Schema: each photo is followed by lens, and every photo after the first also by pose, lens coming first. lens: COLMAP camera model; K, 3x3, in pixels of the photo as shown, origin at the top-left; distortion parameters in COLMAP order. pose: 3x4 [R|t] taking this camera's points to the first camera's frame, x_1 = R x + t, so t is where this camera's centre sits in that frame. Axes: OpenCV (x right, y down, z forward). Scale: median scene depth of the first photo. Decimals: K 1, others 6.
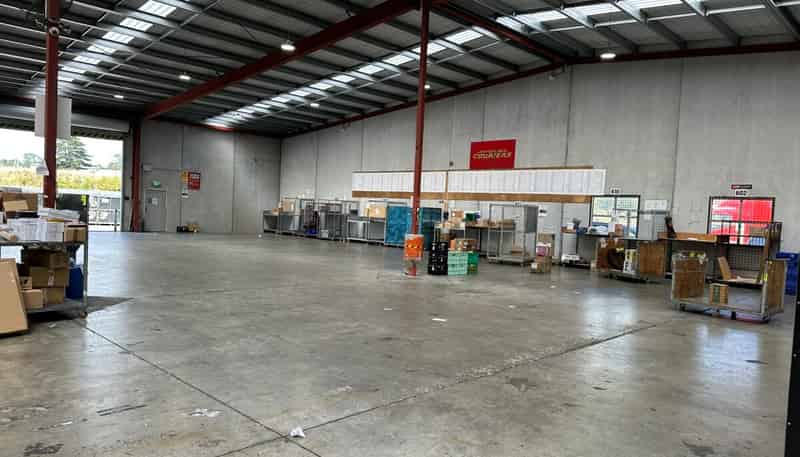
lens RADIAL K [[552.8, 0, 401.9], [0, 552.8, 229.2], [0, 0, 1]] dist [0.045182, -0.058411]
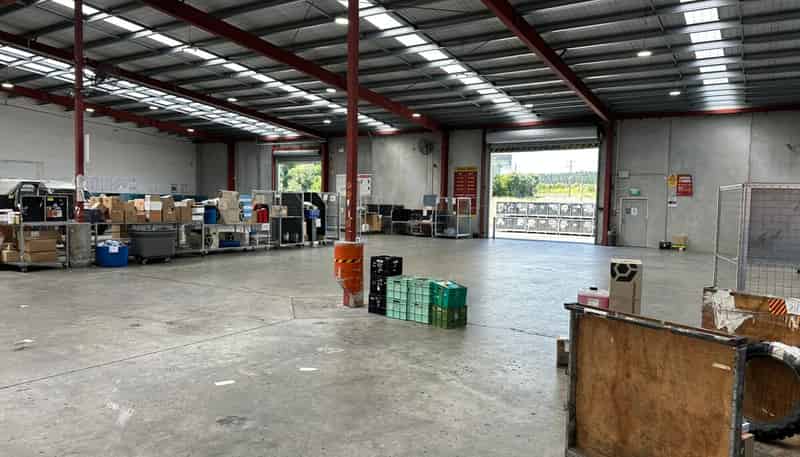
lens RADIAL K [[552.8, 0, 406.1], [0, 552.8, 235.1], [0, 0, 1]] dist [0.045182, -0.058411]
pose [[0.218447, 0.015901, -0.975719, 0.331288], [-0.047749, 0.998844, 0.005588, -0.001740], [0.974680, 0.045369, 0.218953, 0.469463]]
